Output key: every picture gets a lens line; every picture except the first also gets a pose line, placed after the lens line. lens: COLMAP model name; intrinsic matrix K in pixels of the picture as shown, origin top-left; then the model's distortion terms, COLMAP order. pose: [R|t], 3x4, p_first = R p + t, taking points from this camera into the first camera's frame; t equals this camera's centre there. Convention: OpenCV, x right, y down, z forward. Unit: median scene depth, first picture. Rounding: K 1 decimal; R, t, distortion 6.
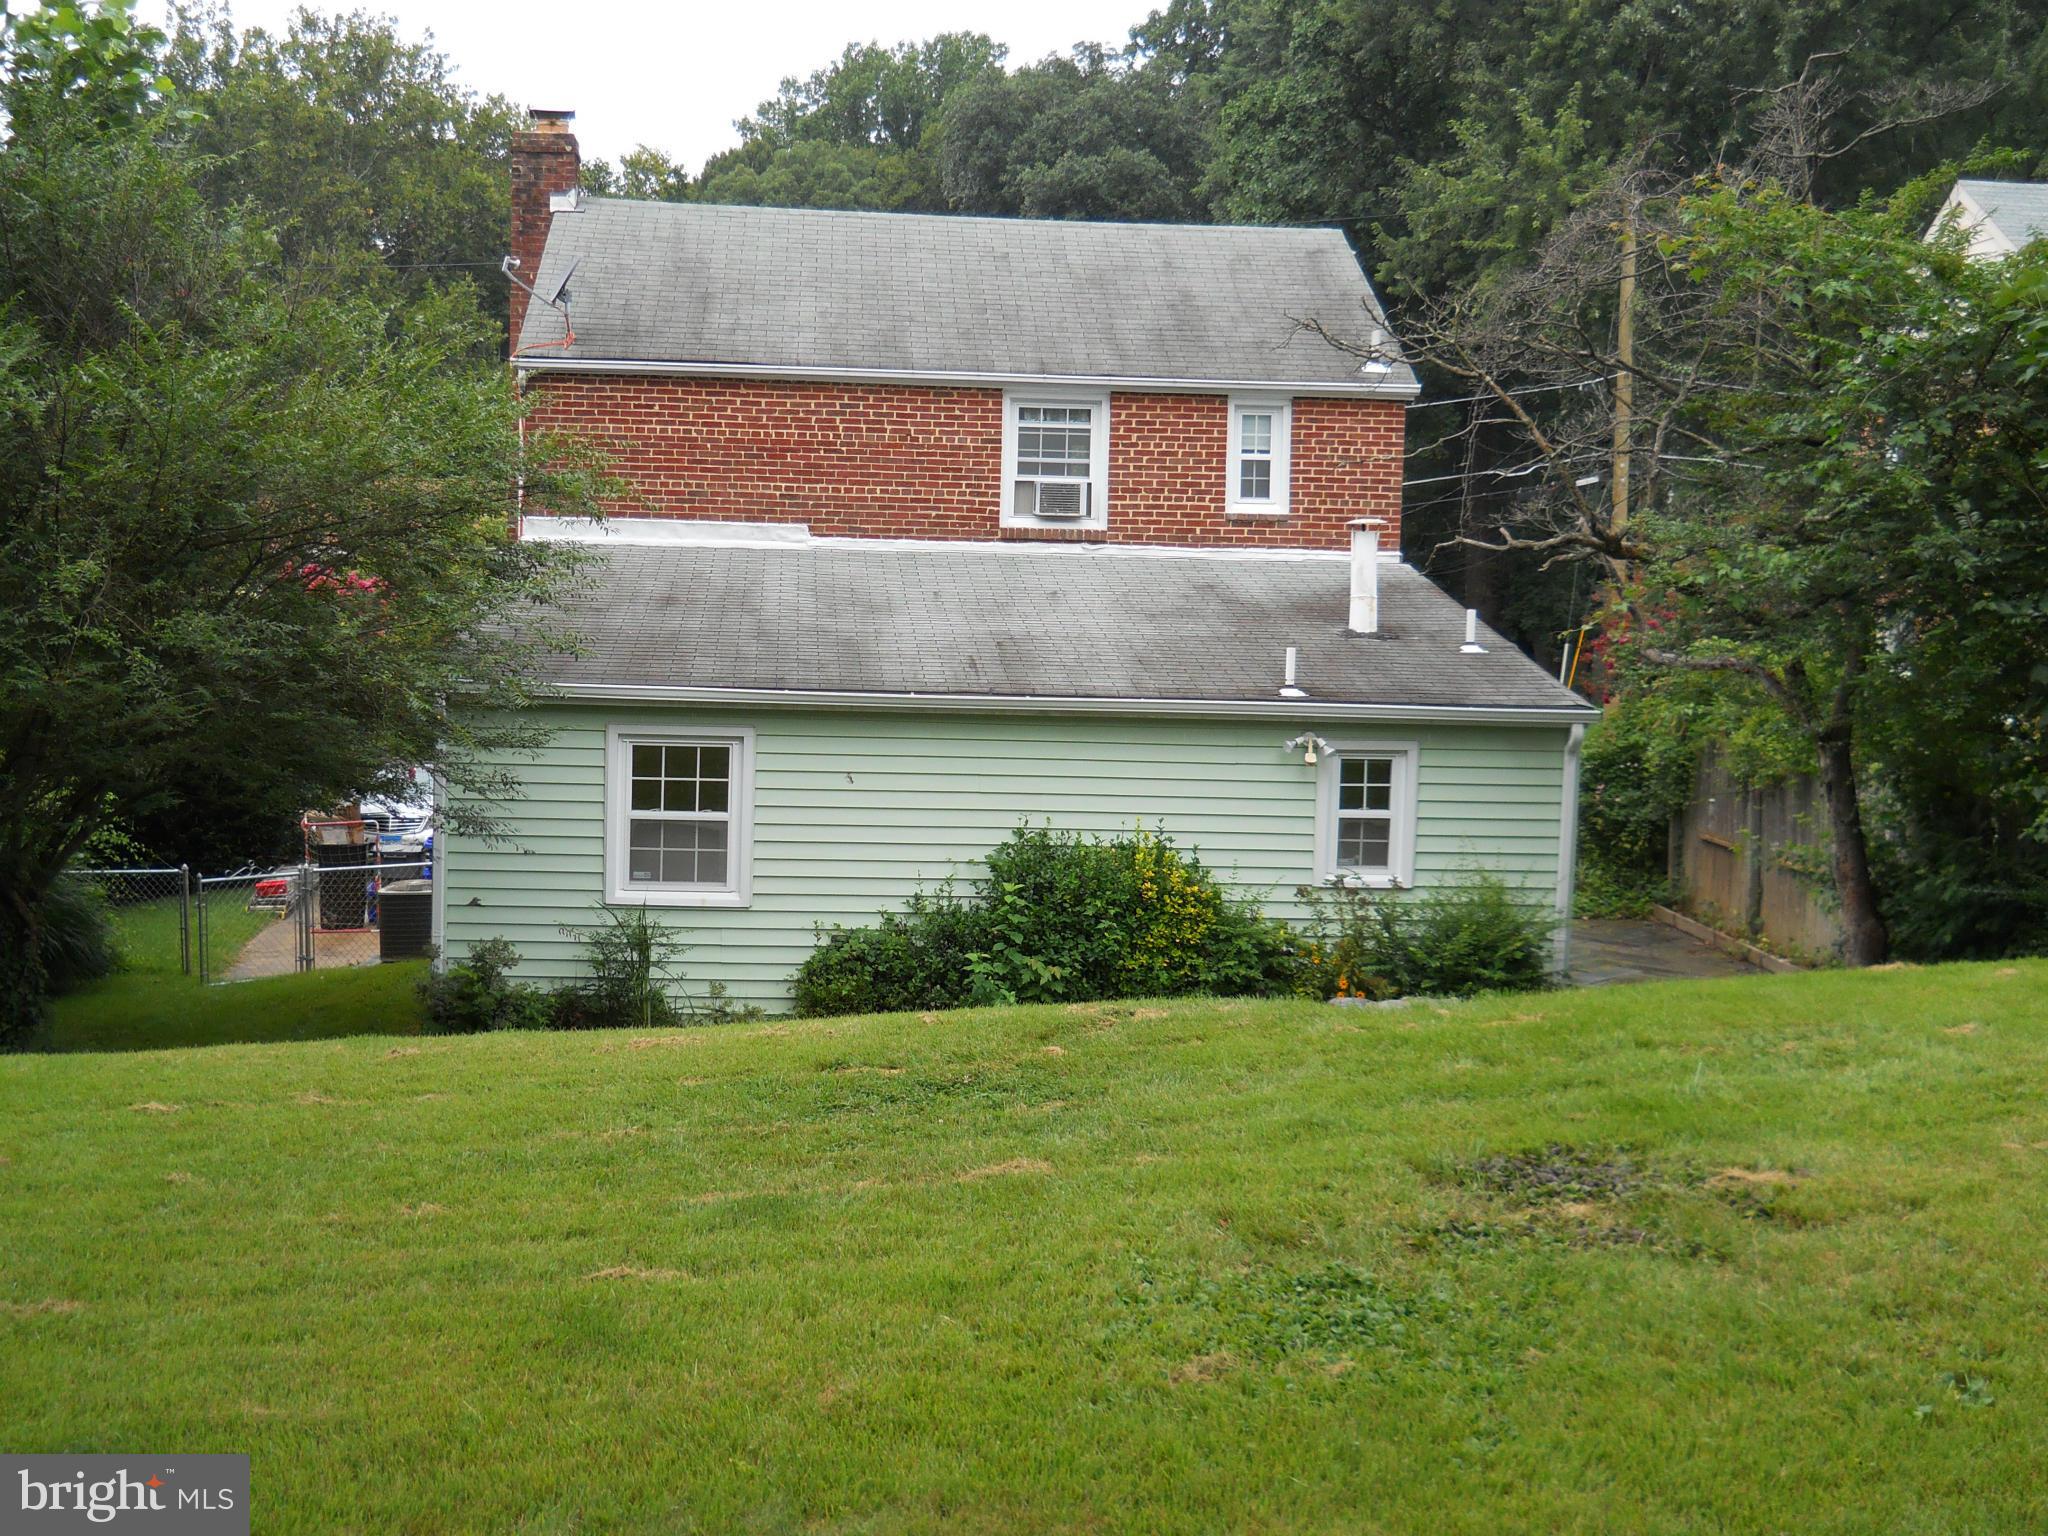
lens RADIAL K [[2324.9, 0, 1024.0], [0, 2324.9, 768.0], [0, 0, 1]] dist [-0.072624, 0.119958]
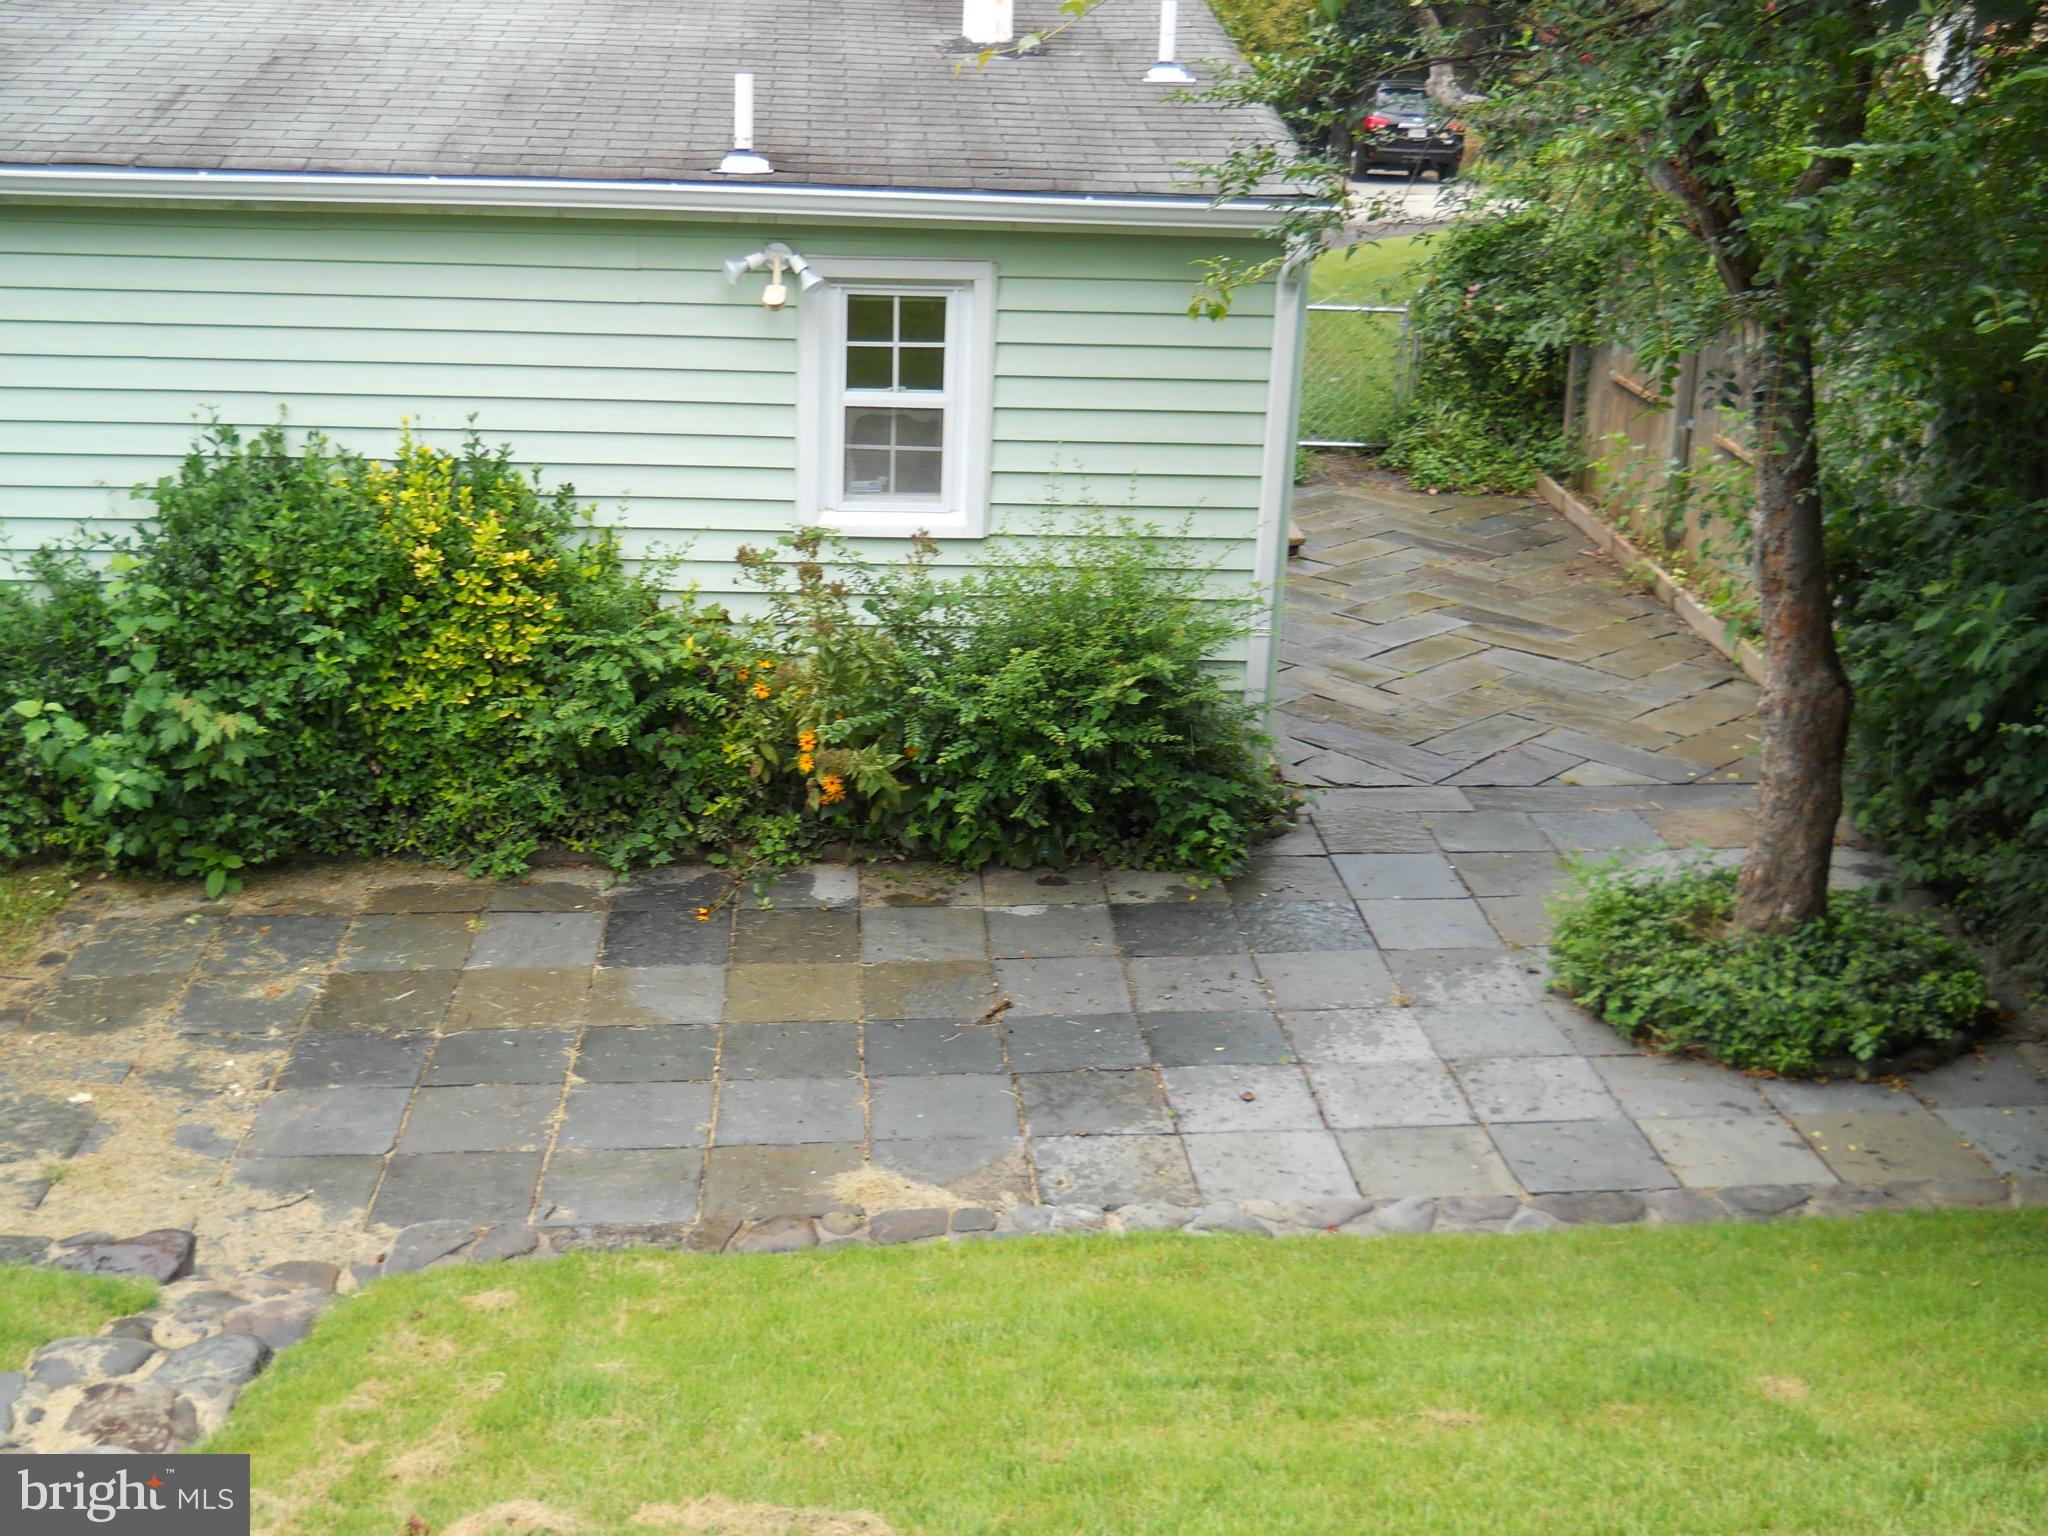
lens RADIAL K [[2324.9, 0, 1024.0], [0, 2324.9, 768.0], [0, 0, 1]] dist [-0.072624, 0.119958]
pose [[0.999879, 0.013624, -0.007446, 0.181967], [-0.011344, 0.968508, 0.248726, -0.030877], [0.010600, -0.248611, 0.968545, 0.466583]]
